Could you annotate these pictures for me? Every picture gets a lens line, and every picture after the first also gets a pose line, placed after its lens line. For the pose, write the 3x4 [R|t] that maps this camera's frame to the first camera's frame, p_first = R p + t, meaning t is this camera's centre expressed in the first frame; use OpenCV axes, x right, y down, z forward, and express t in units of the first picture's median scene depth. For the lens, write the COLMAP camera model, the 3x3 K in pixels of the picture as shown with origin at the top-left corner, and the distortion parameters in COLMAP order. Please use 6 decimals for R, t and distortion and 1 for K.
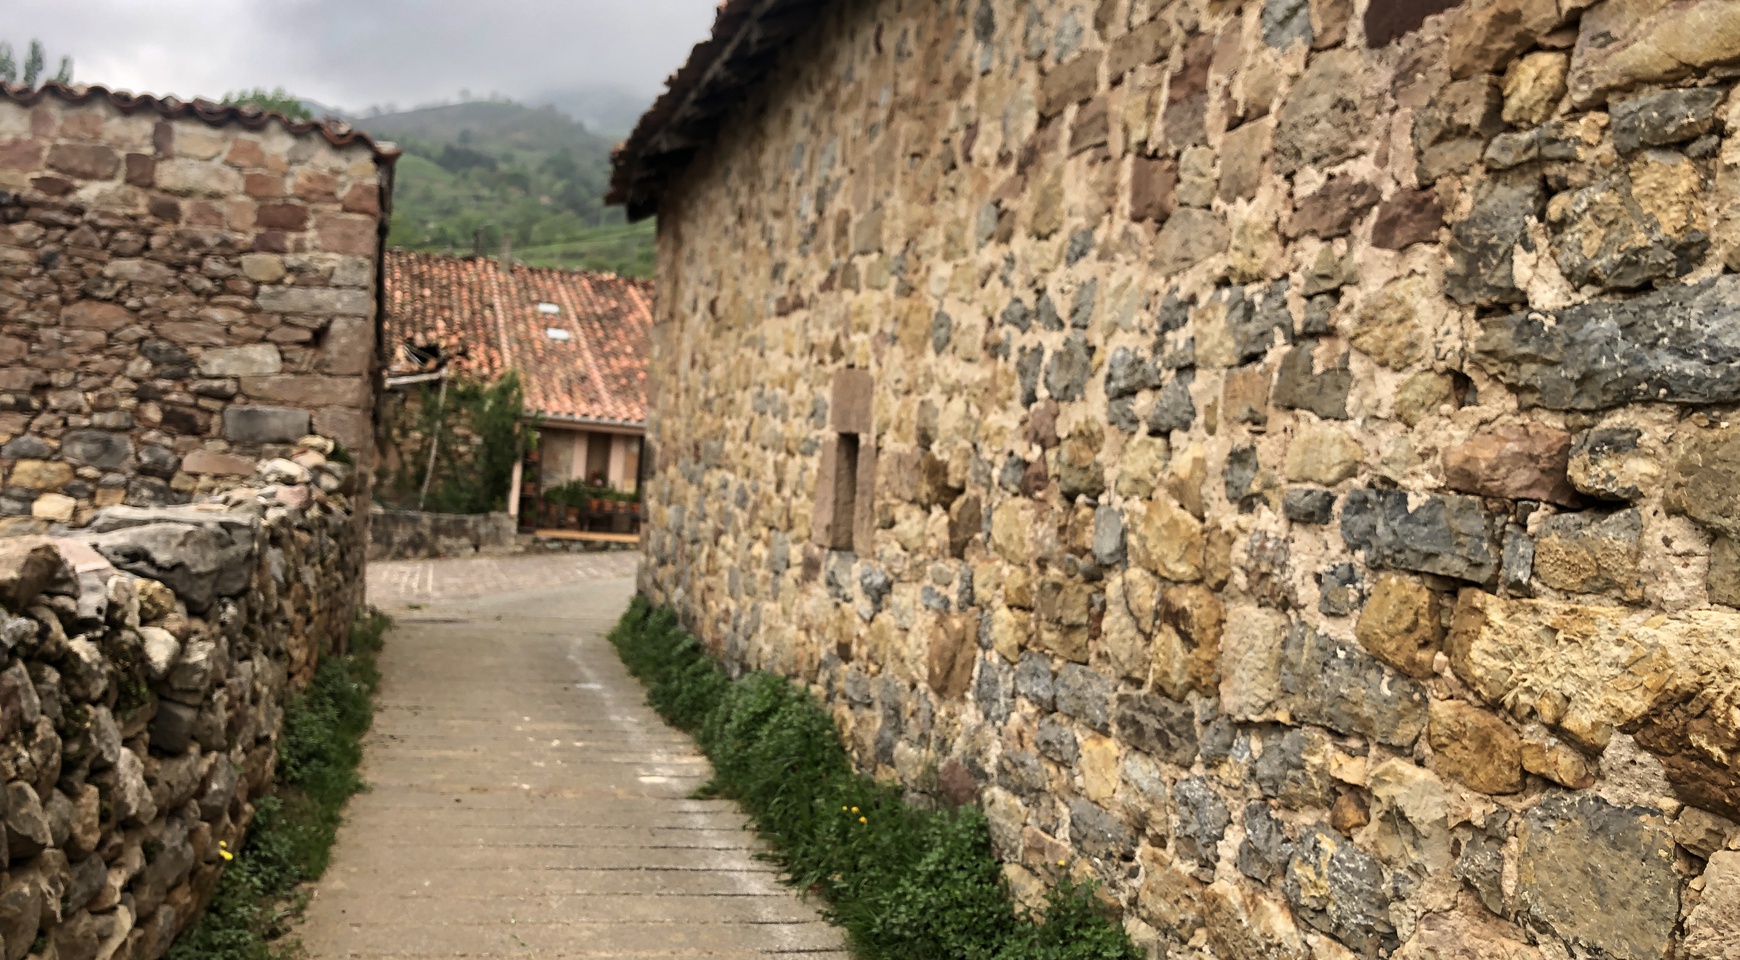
lens RADIAL K [[1424.6, 0, 859.3], [0, 1424.6, 469.2], [0, 0, 1]] dist [0.056398, -0.106110]
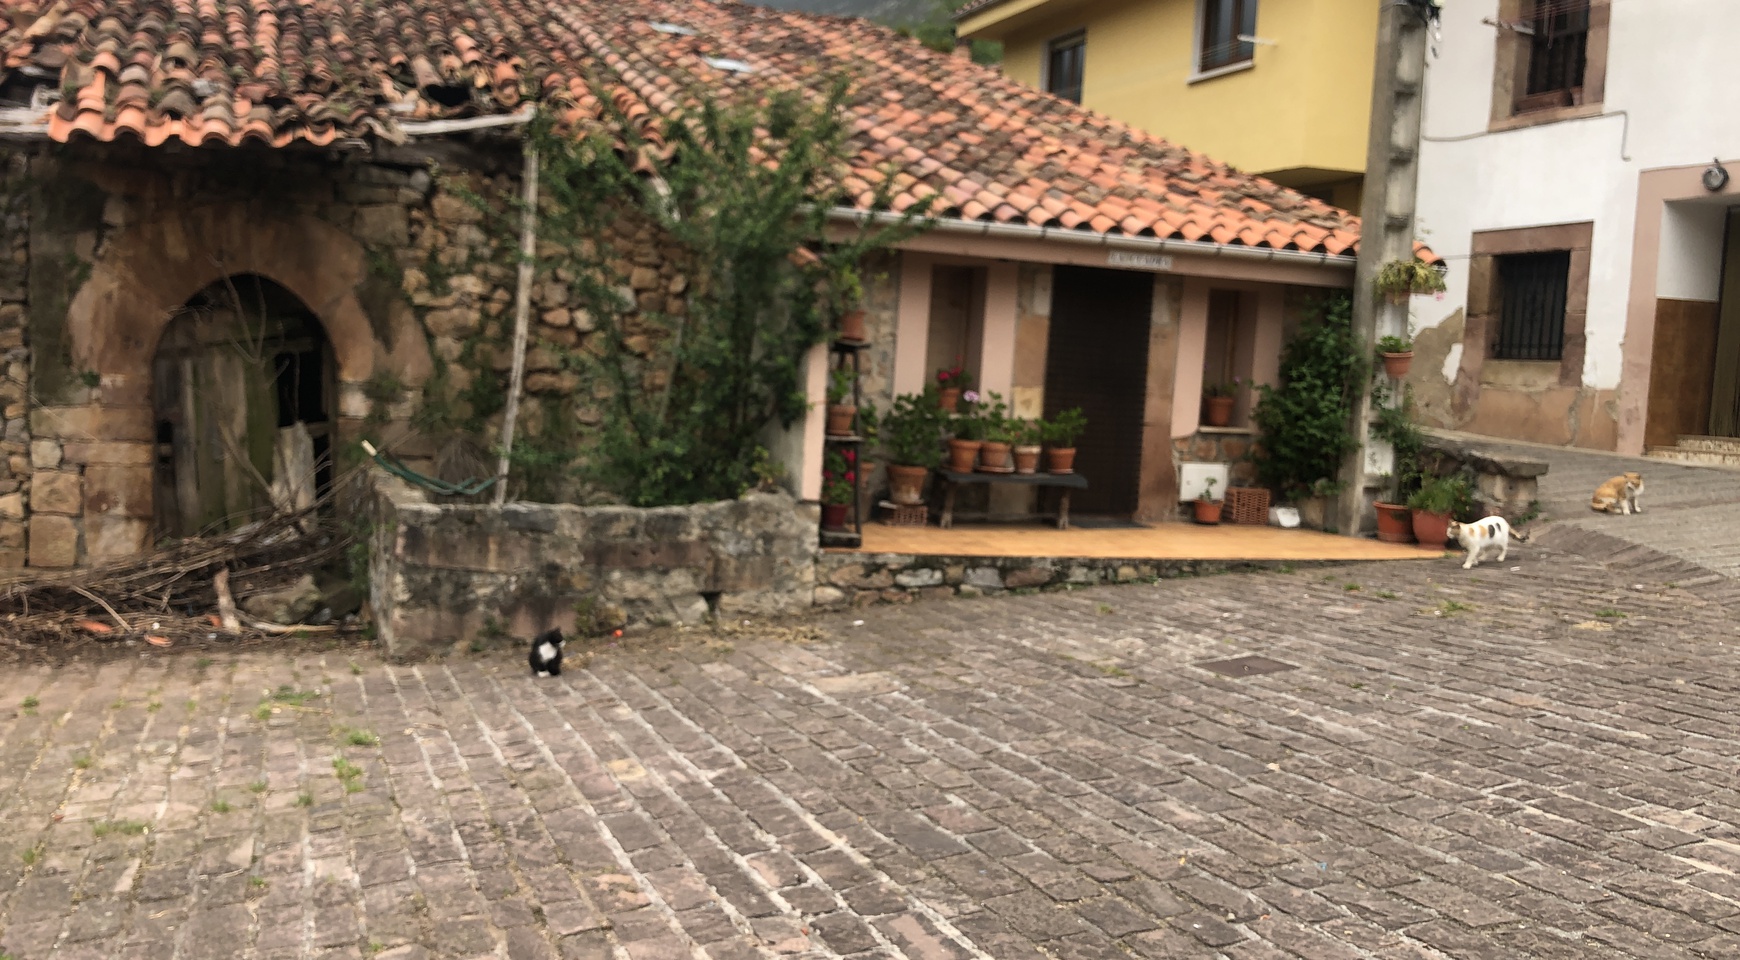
lens RADIAL K [[1424.6, 0, 831.0], [0, 1424.6, 470.9], [0, 0, 1]] dist [0.056398, -0.106110]
pose [[0.996392, -0.035999, 0.076863, -0.230549], [0.030792, 0.997218, 0.067887, 0.002256], [-0.079093, -0.065275, 0.994728, 0.577618]]
